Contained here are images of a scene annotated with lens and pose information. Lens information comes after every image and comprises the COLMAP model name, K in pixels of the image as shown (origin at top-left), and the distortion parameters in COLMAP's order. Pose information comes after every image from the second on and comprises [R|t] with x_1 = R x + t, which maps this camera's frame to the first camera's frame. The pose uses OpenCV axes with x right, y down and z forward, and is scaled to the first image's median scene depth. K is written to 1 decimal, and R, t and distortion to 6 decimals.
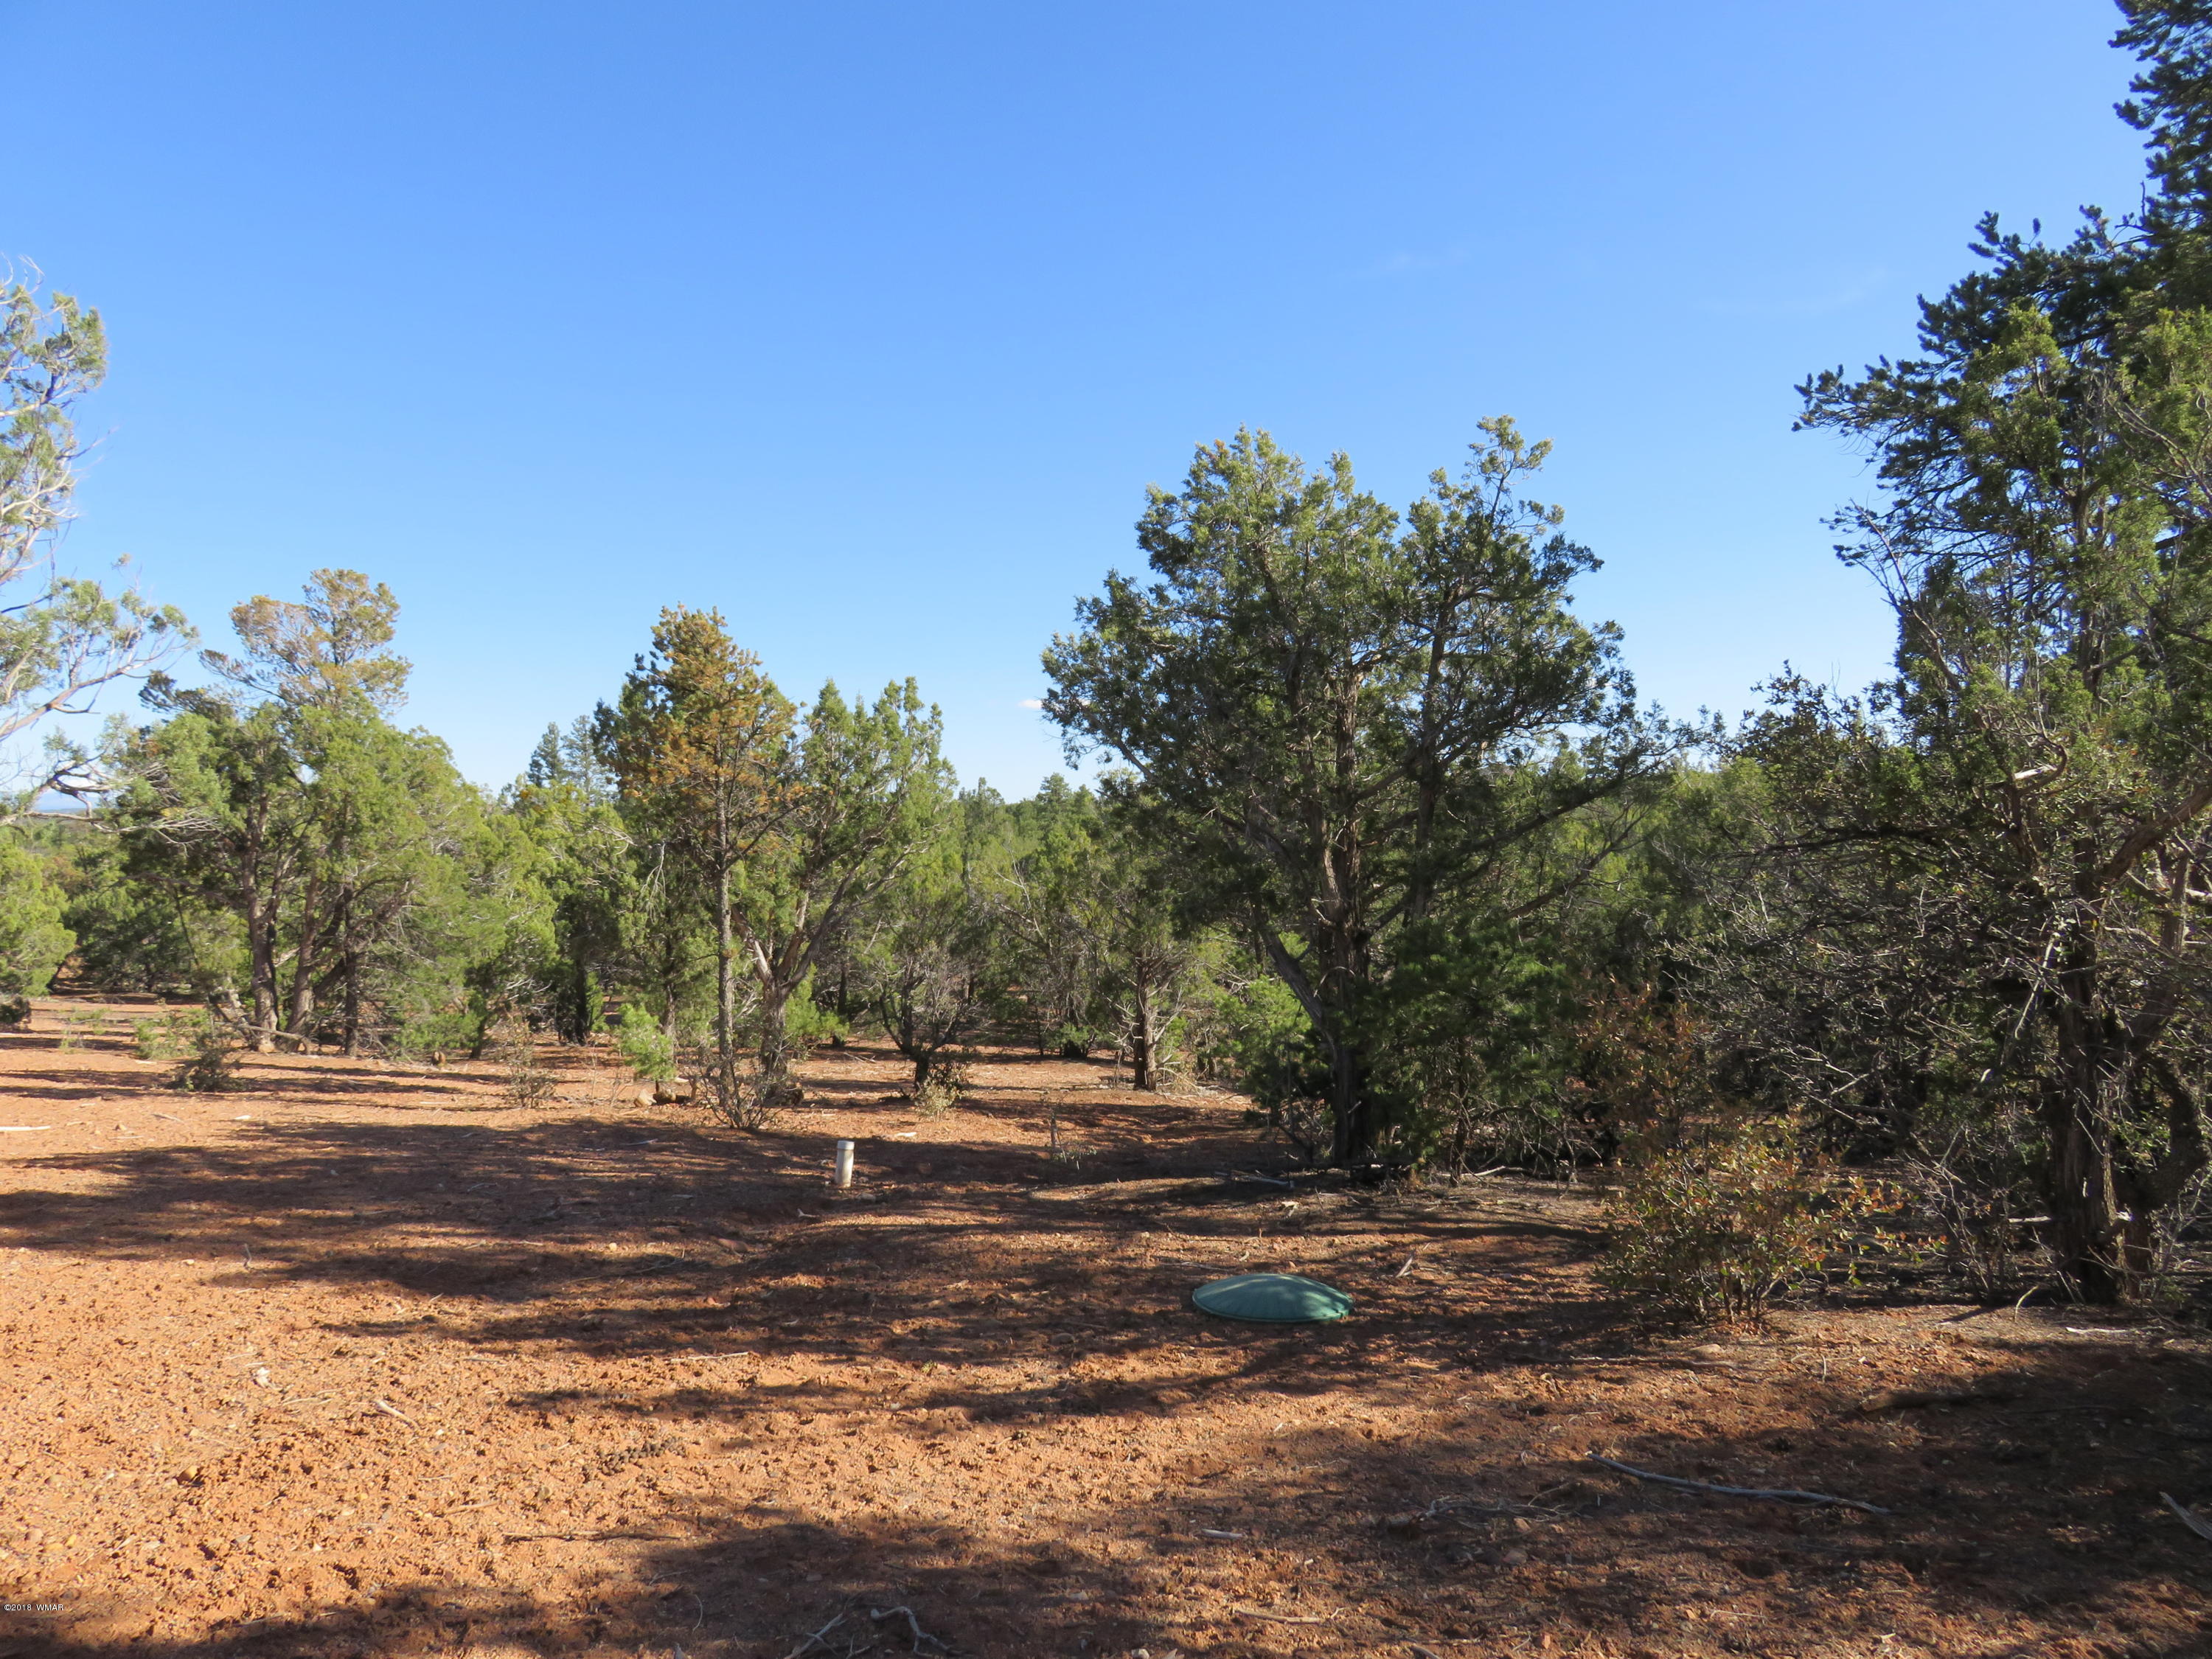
lens RADIAL K [[1646.1, 0, 1109.4], [0, 1646.1, 818.7], [0, 0, 1]] dist [-0.011656, -0.002141]
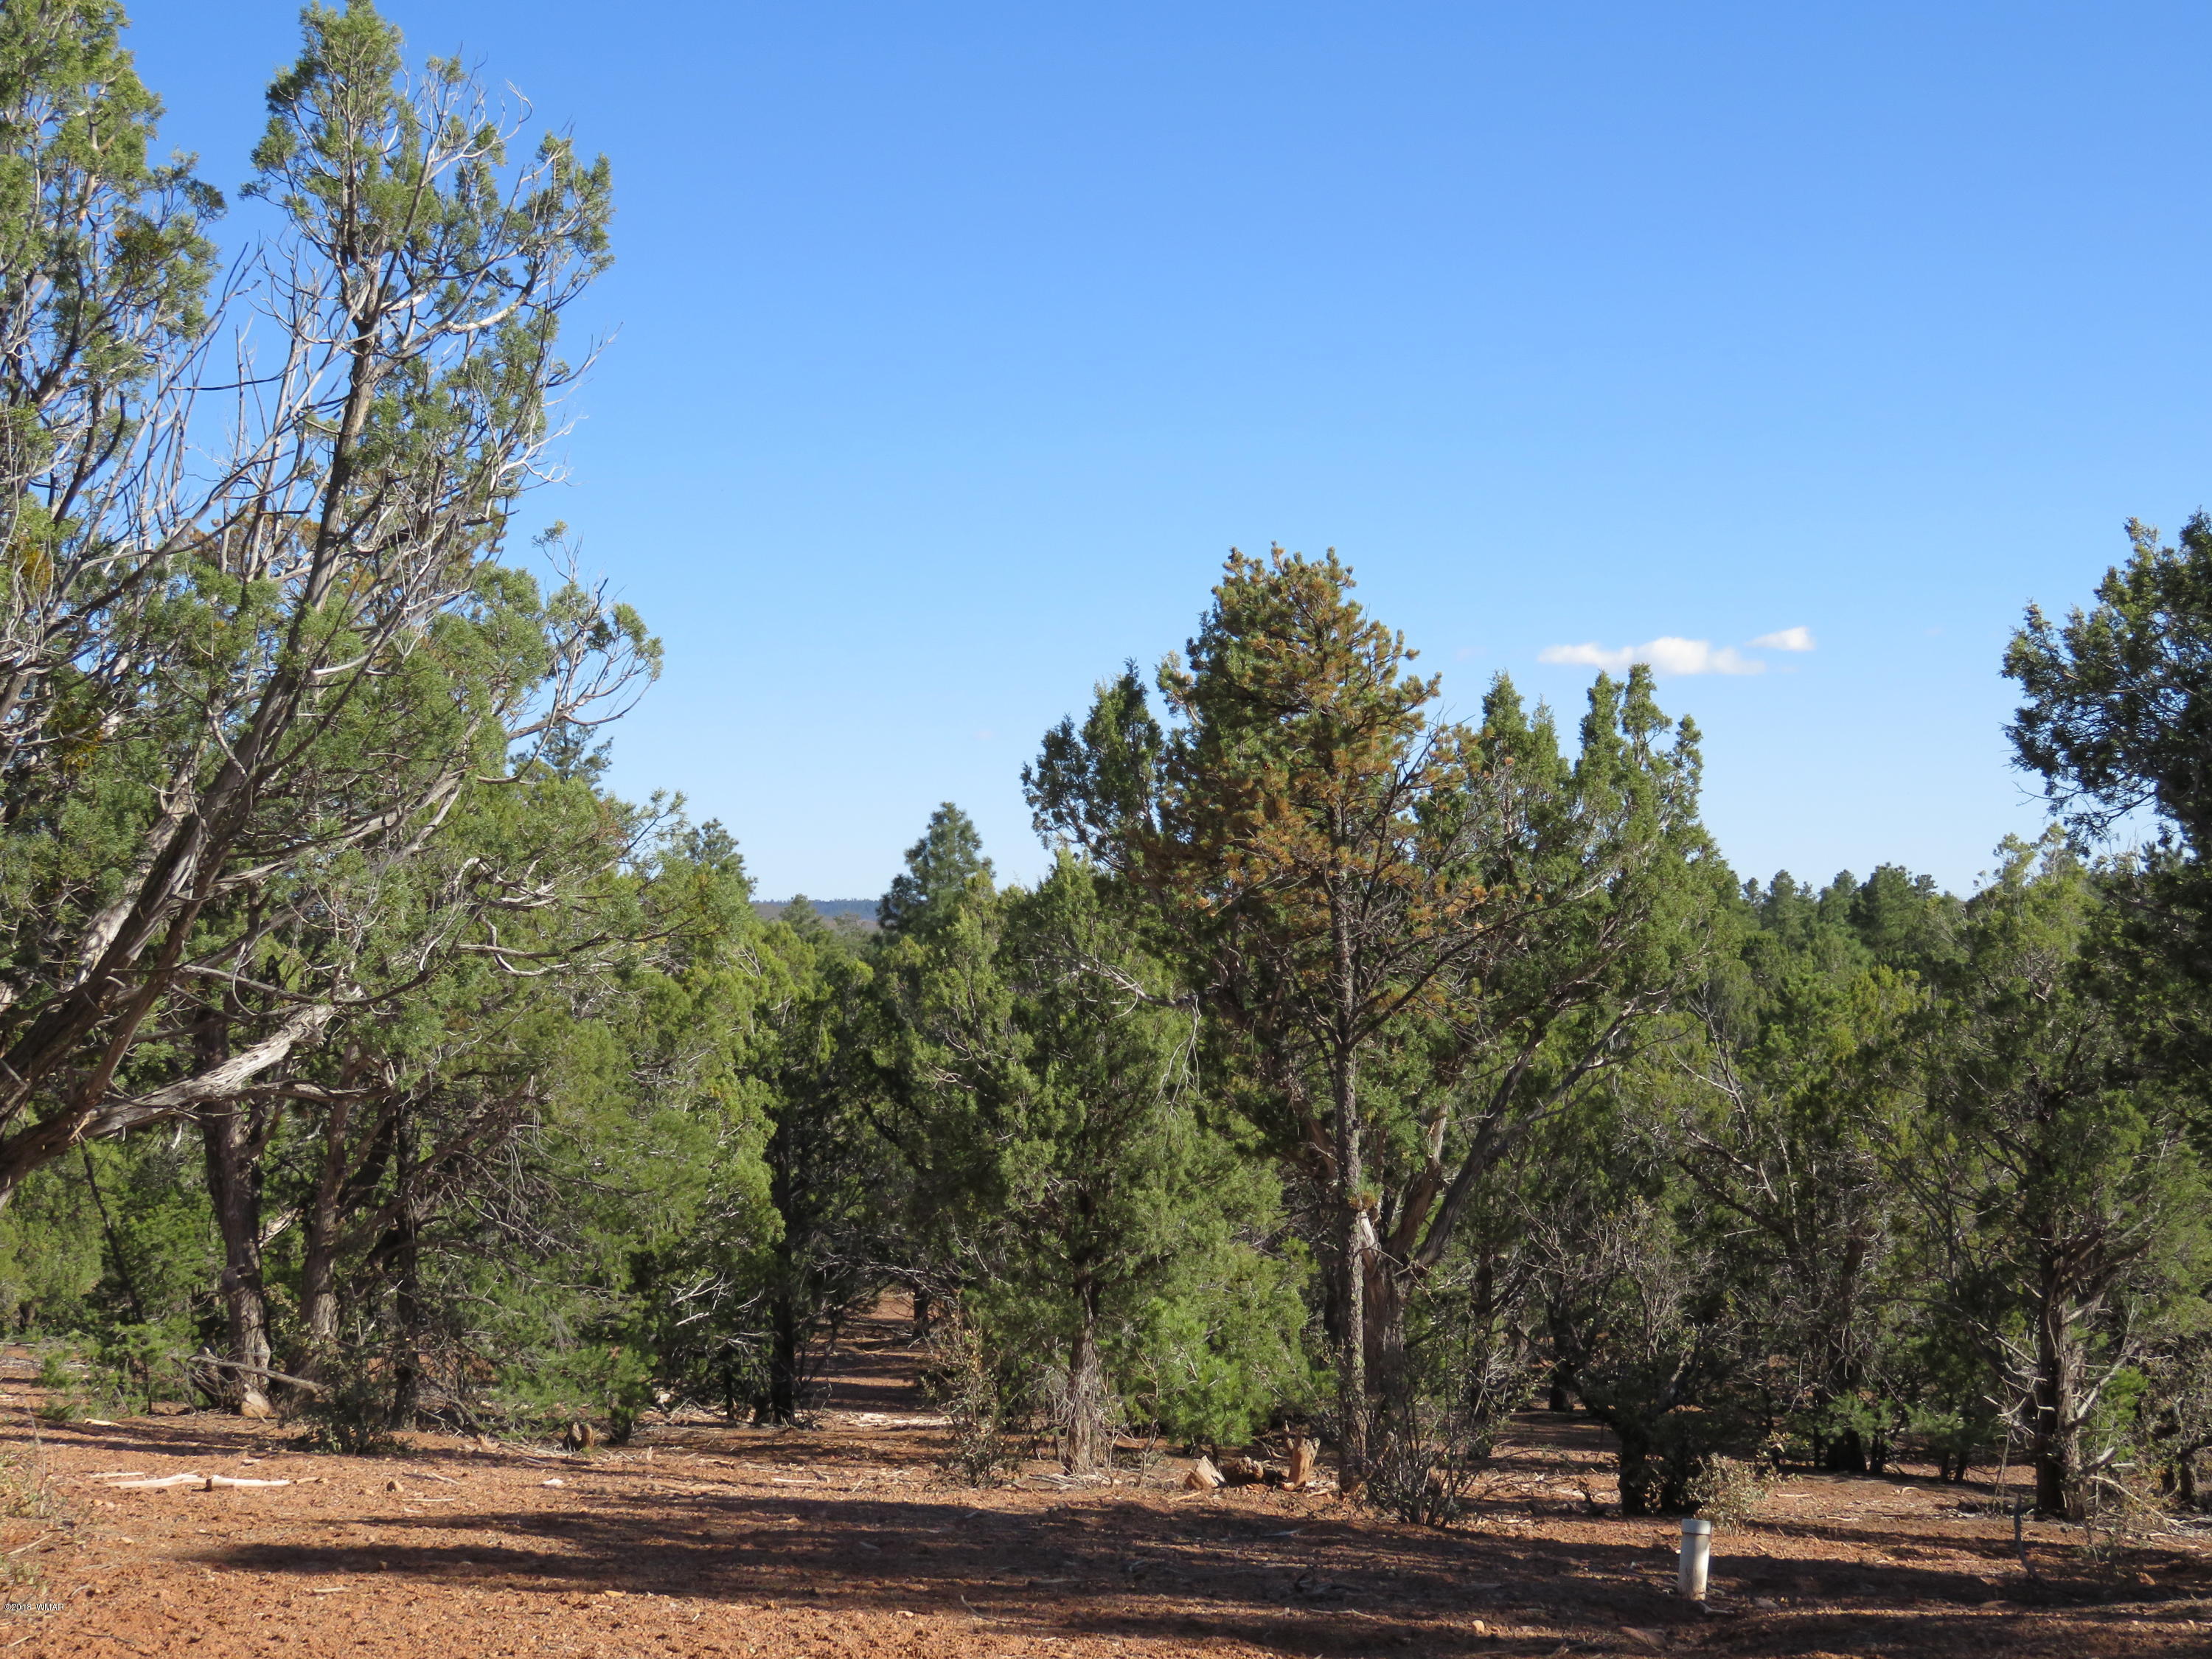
lens RADIAL K [[4079.3, 0, 1104.5], [0, 4079.3, 834.3], [0, 0, 1]] dist [-0.156014, 0.000000]
pose [[0.987001, -0.007660, -0.160529, -0.068830], [0.003443, 0.999642, -0.026529, -0.001530], [0.160675, 0.025631, 0.986674, -0.207510]]
